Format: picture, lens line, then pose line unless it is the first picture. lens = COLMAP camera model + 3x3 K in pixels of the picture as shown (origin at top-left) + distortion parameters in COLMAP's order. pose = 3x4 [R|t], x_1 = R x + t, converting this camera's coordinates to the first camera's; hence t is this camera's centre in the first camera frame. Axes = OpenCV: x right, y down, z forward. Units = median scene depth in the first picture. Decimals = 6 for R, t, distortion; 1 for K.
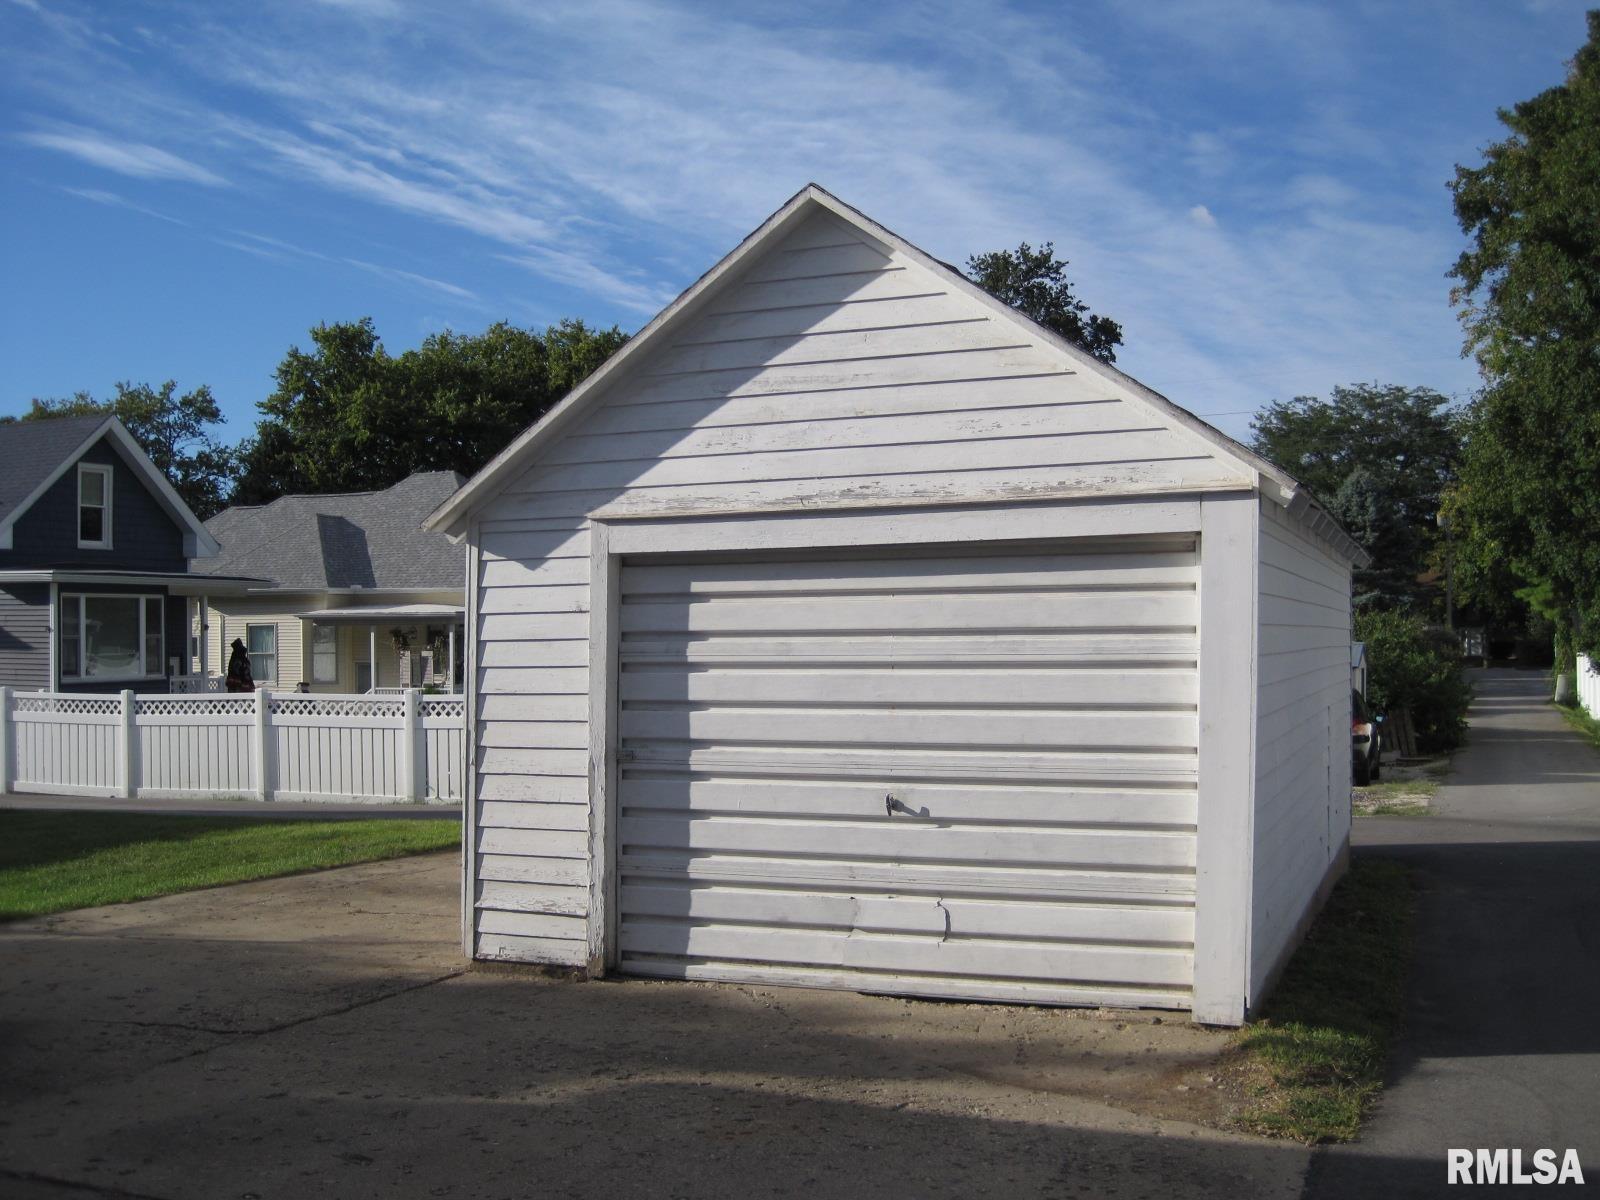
lens RADIAL K [[1654.3, 0, 800.0], [0, 1654.3, 600.0], [0, 0, 1]] dist [-0.151386, 0.010095]
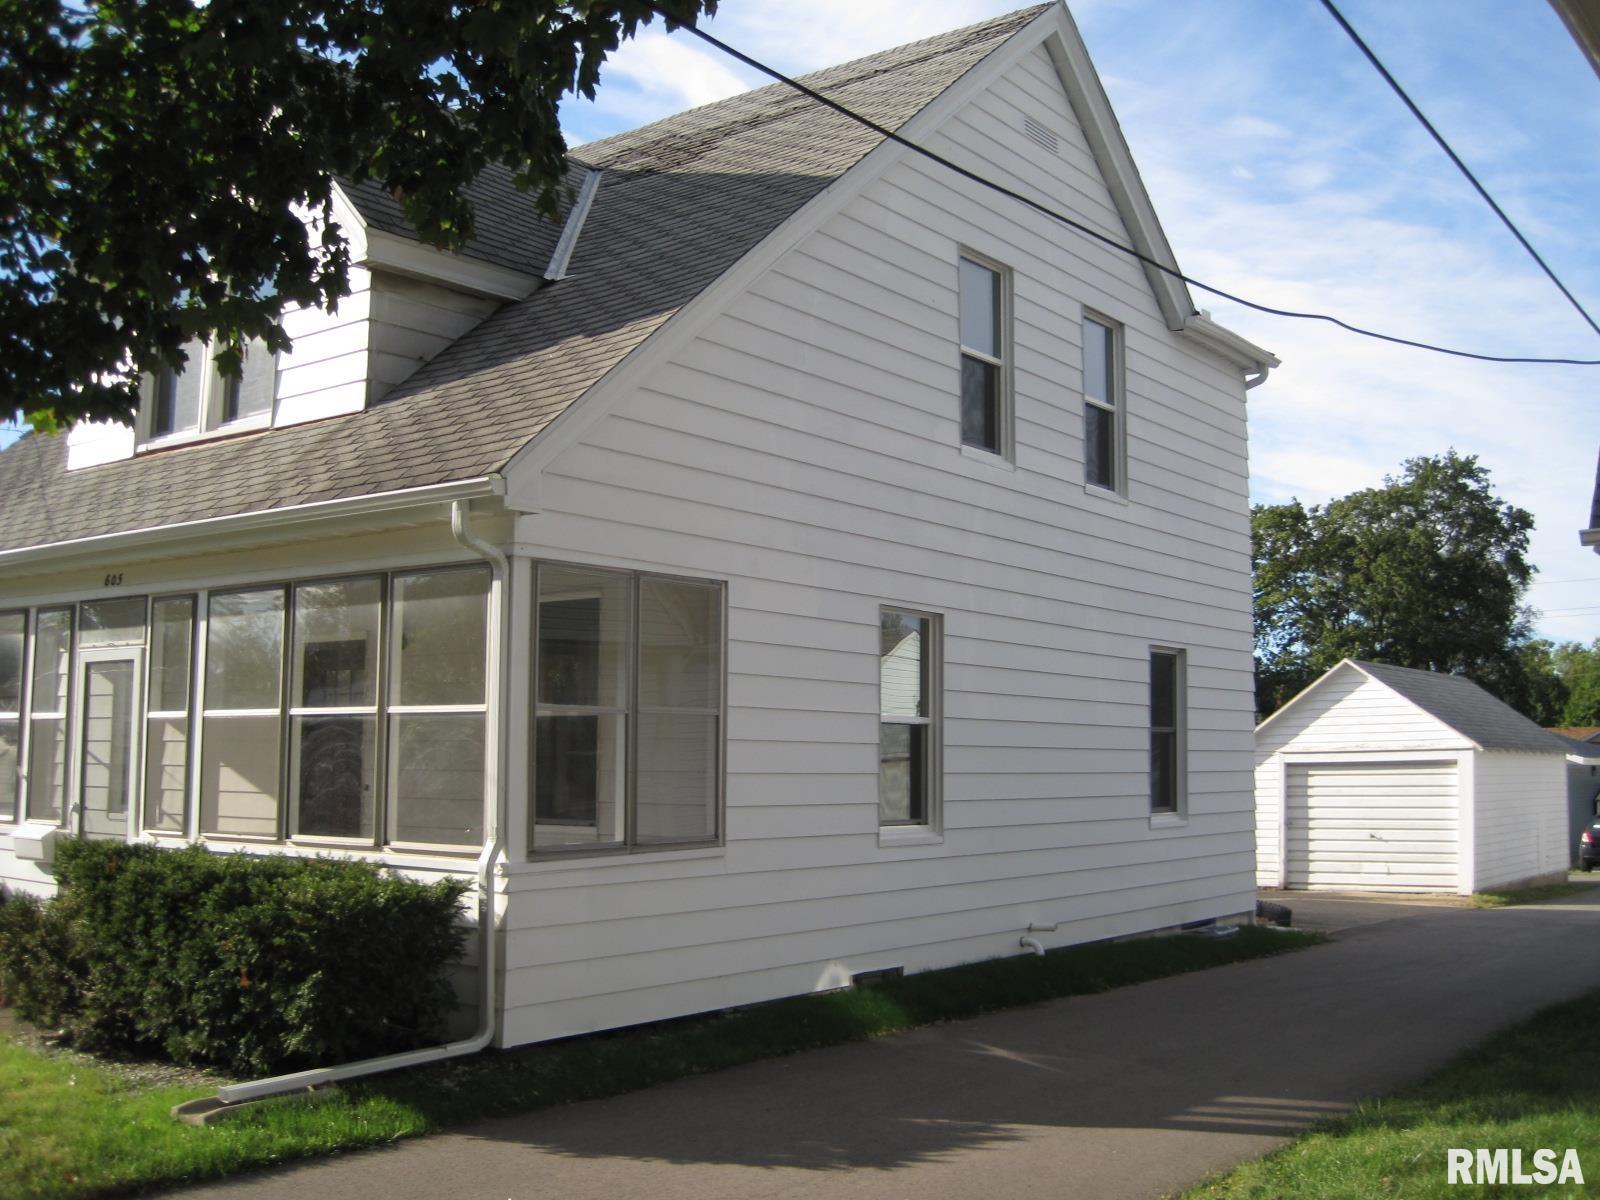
lens RADIAL K [[1654.3, 0, 800.0], [0, 1654.3, 600.0], [0, 0, 1]] dist [-0.151386, 0.010095]
pose [[0.965279, -0.019301, -0.260509, -0.196006], [-0.000025, 0.997260, -0.073978, -0.112139], [0.261223, 0.071416, 0.962633, -2.464215]]
